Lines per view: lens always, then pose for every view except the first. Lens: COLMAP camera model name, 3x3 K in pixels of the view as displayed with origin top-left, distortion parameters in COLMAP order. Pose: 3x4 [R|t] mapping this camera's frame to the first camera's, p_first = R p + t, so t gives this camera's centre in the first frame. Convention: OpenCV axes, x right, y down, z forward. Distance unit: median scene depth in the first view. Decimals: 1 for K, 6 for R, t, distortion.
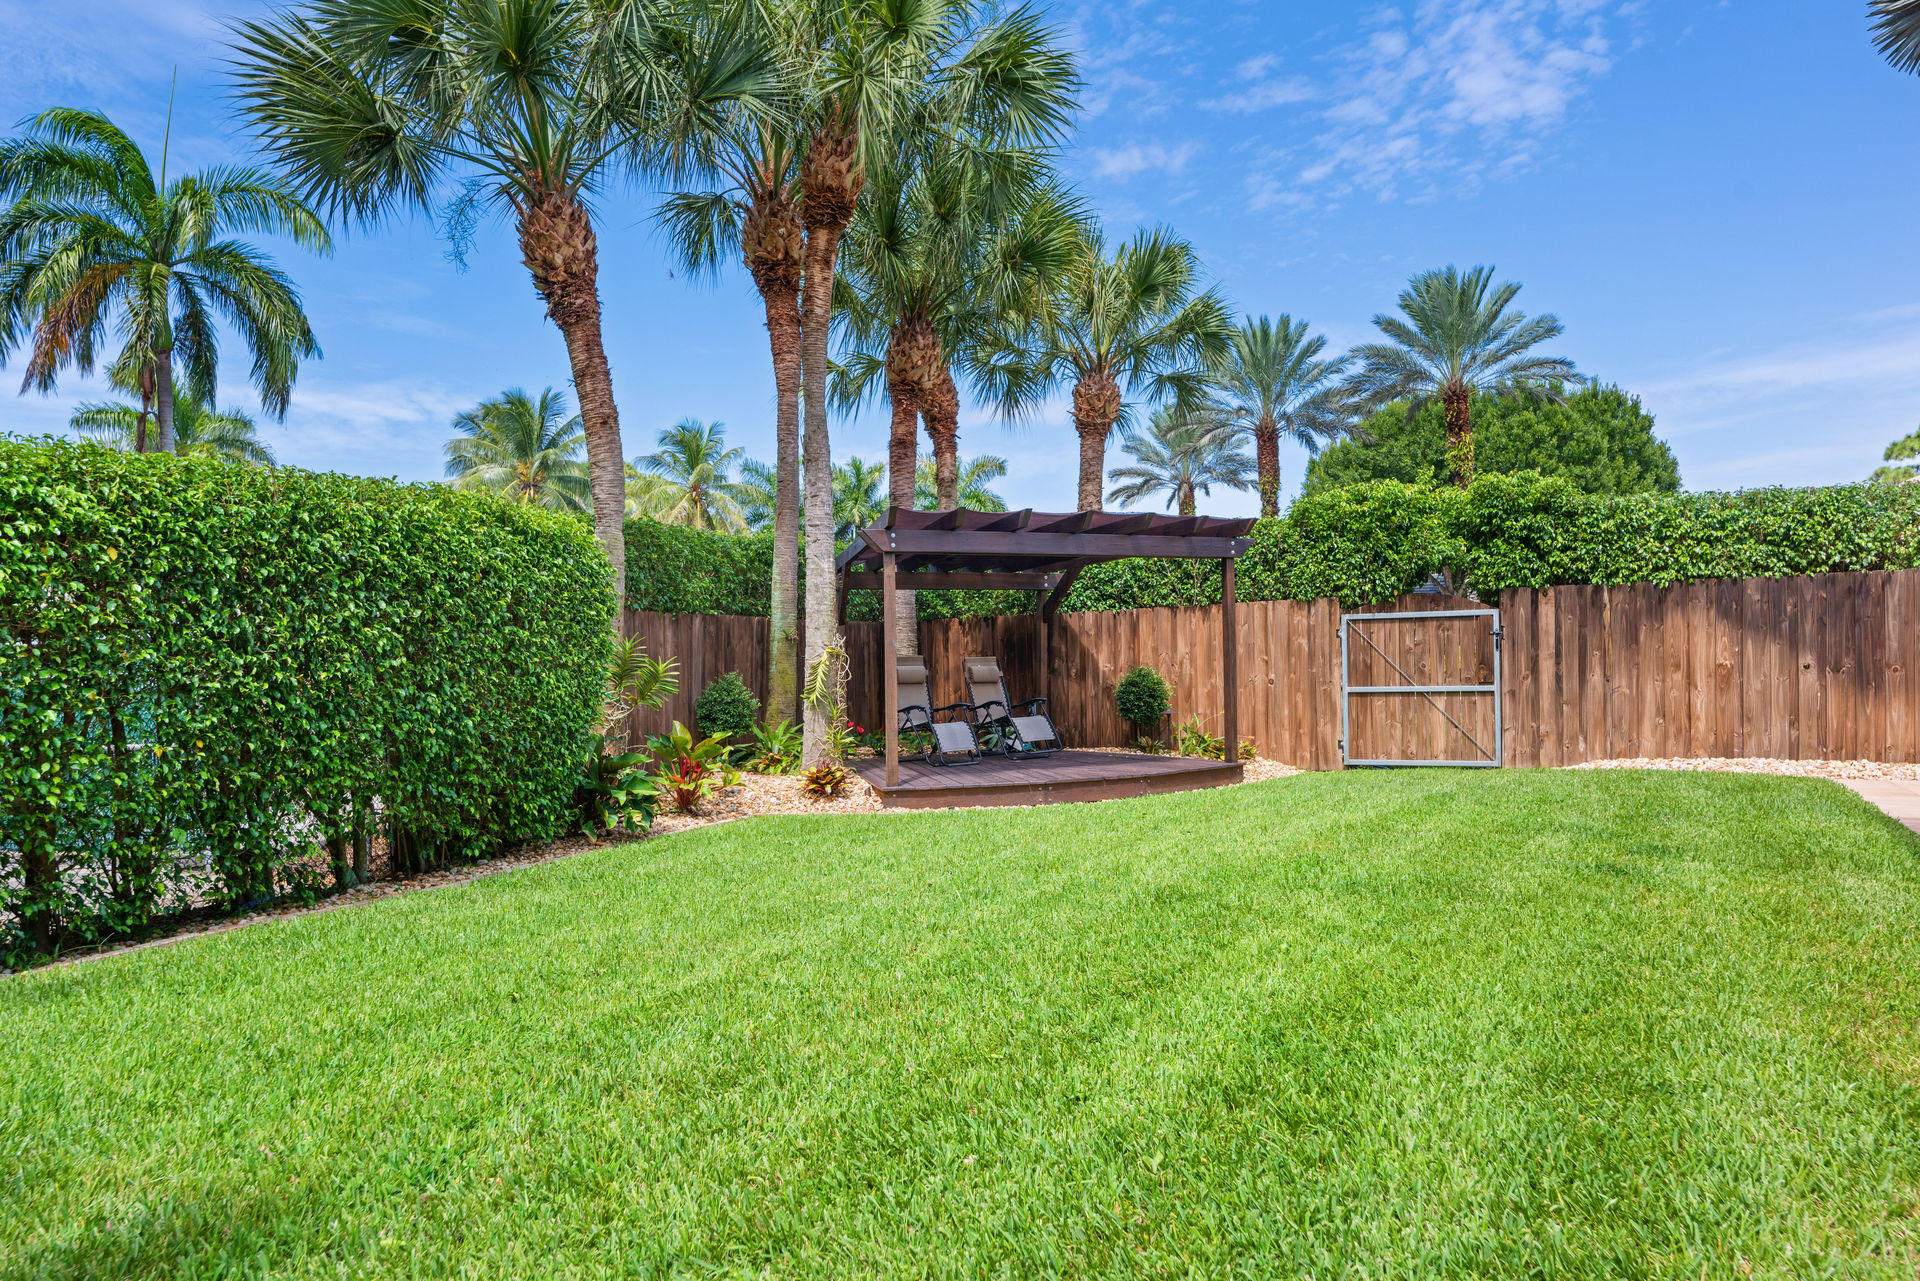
lens RADIAL K [[1271.1, 0, 962.5], [0, 1271.1, 659.2], [0, 0, 1]] dist [-0.000315, -0.000618]
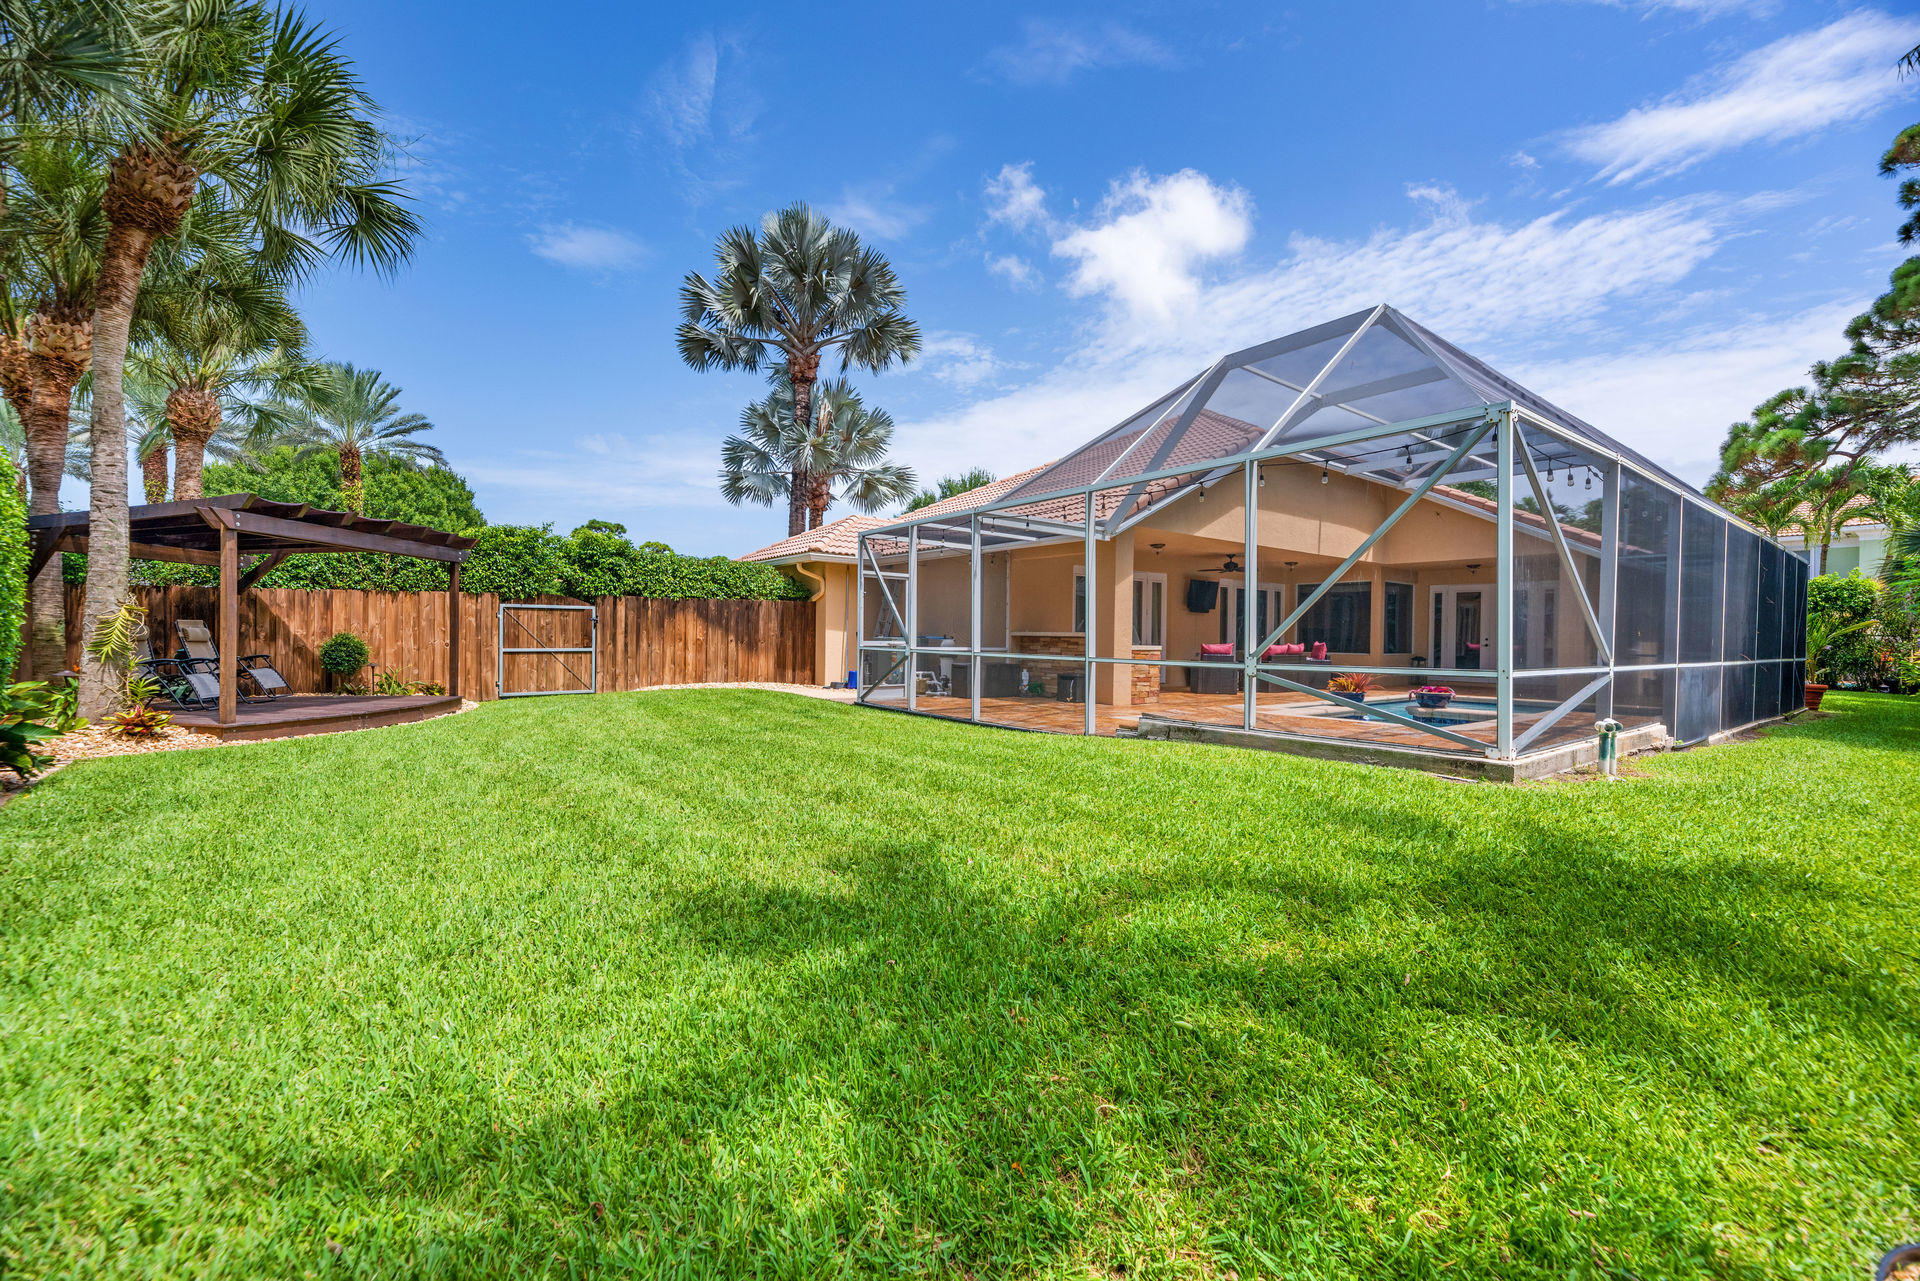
lens RADIAL K [[771.0, 0, 960.0], [0, 771.0, 640.5], [0, 0, 1]] dist [-0.022533, 0.000028]
pose [[0.420256, 0.020902, 0.907165, -0.340148], [-0.017528, 0.999735, -0.014915, 0.016150], [-0.907236, -0.009633, 0.420511, 0.059223]]
